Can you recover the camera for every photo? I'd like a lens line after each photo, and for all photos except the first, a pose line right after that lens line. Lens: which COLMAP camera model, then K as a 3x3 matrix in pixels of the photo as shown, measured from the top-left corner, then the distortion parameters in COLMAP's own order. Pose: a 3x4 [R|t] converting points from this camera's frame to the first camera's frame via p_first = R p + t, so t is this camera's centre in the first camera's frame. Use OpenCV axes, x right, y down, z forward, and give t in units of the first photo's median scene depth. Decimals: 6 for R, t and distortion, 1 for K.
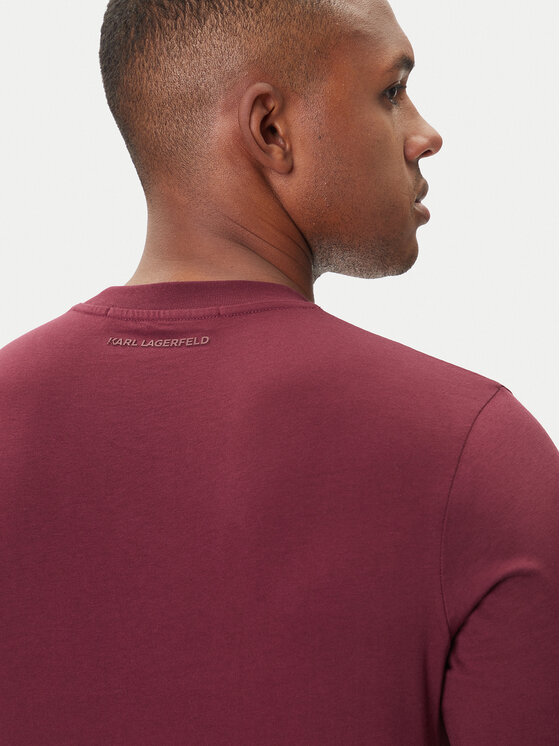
lens RADIAL K [[2215.3, 0, 280.0], [0, 2215.3, 373.0], [0, 0, 1]] dist [-1.573641, 113.283102]
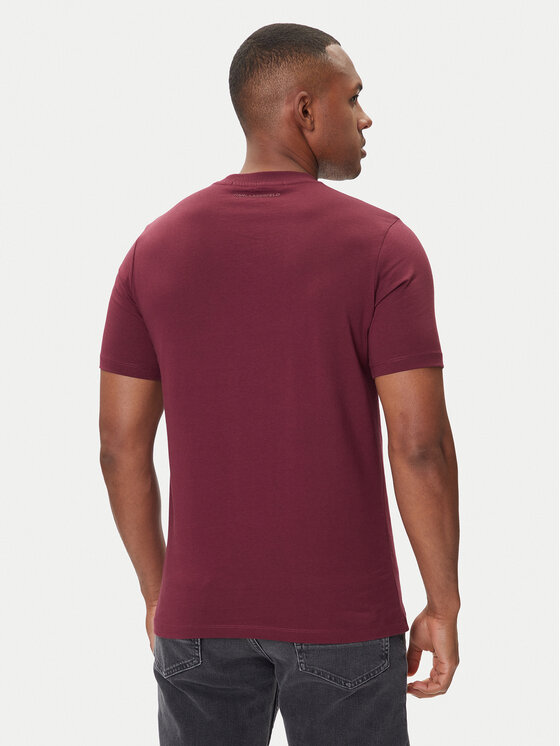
lens RADIAL K [[1785.2, 0, 280.0], [0, 1785.2, 373.0], [0, 0, 1]] dist [-4.372706, 107.808850]
pose [[0.997178, 0.047929, 0.057790, -0.123523], [-0.049838, 0.998243, 0.032062, 0.112599], [-0.056151, -0.034851, 0.997814, -0.840360]]
